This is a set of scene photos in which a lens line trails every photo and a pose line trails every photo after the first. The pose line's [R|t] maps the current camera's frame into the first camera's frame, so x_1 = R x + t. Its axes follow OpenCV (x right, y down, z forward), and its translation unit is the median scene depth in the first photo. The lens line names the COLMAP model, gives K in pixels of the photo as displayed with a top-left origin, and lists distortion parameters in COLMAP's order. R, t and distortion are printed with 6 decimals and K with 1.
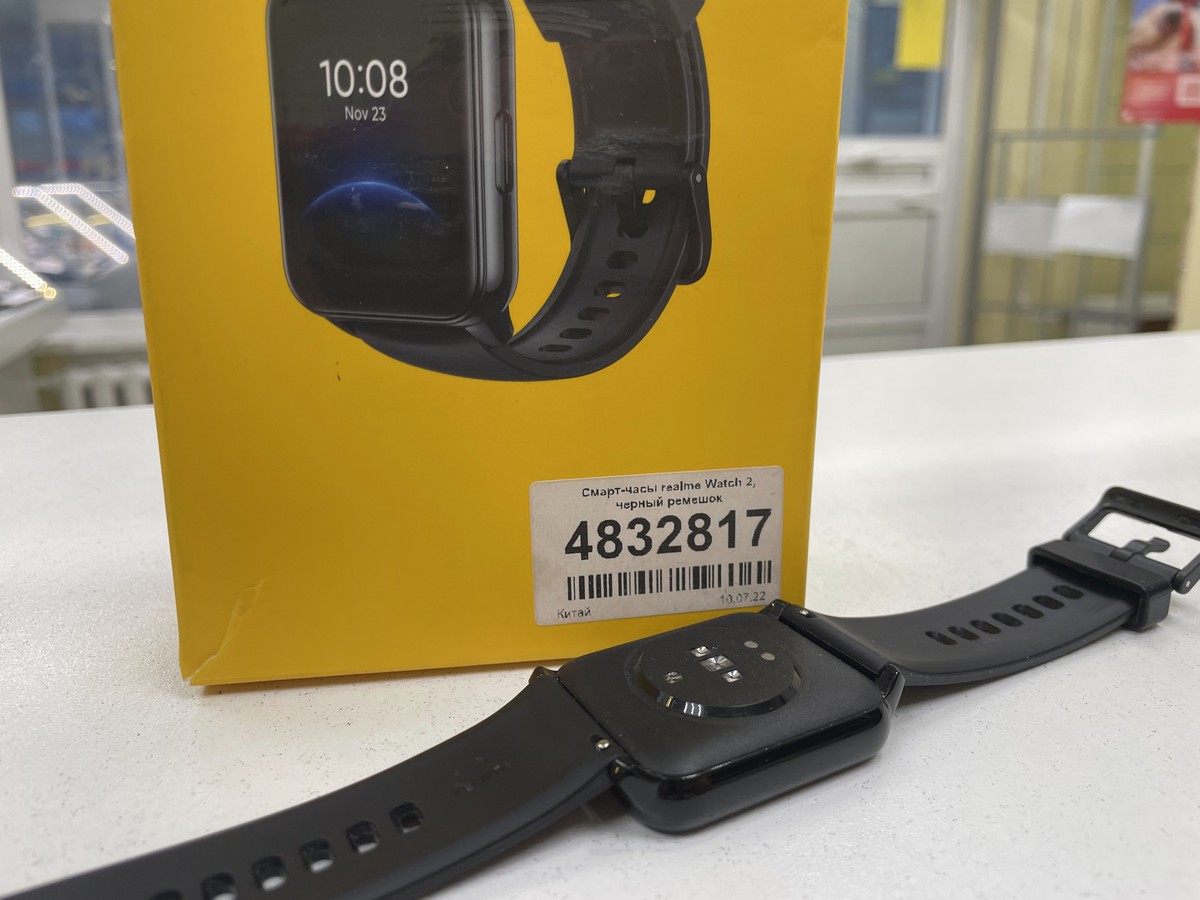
lens RADIAL K [[958.1, 0, 602.0], [0, 958.1, 441.5], [0, 0, 1]] dist [0.035517, -0.080367]
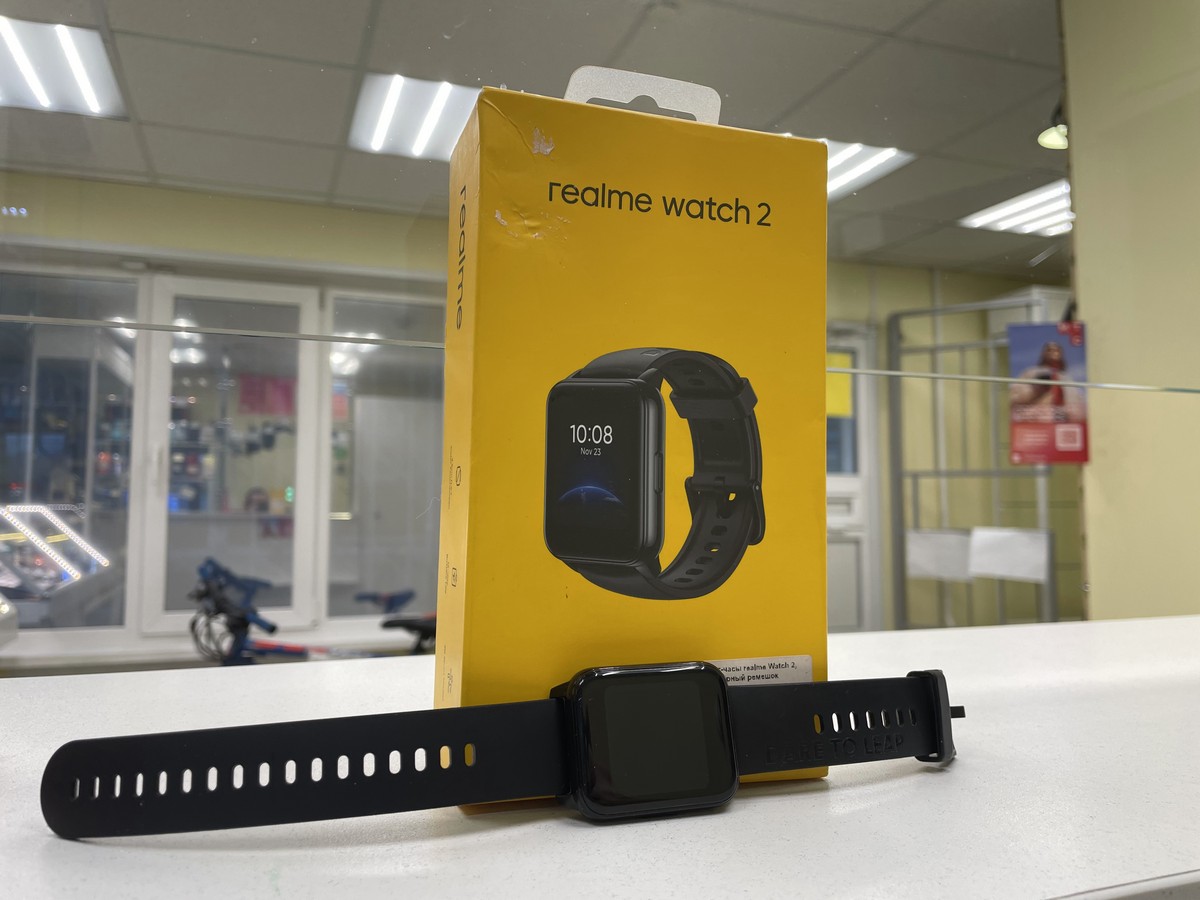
lens RADIAL K [[958.1, 0, 602.0], [0, 958.1, 441.5], [0, 0, 1]] dist [0.035517, -0.080367]
pose [[0.997651, 0.017760, 0.066163, -0.295477], [0.005042, 0.944156, -0.329460, 0.223057], [-0.068320, 0.329020, 0.941848, -0.668255]]
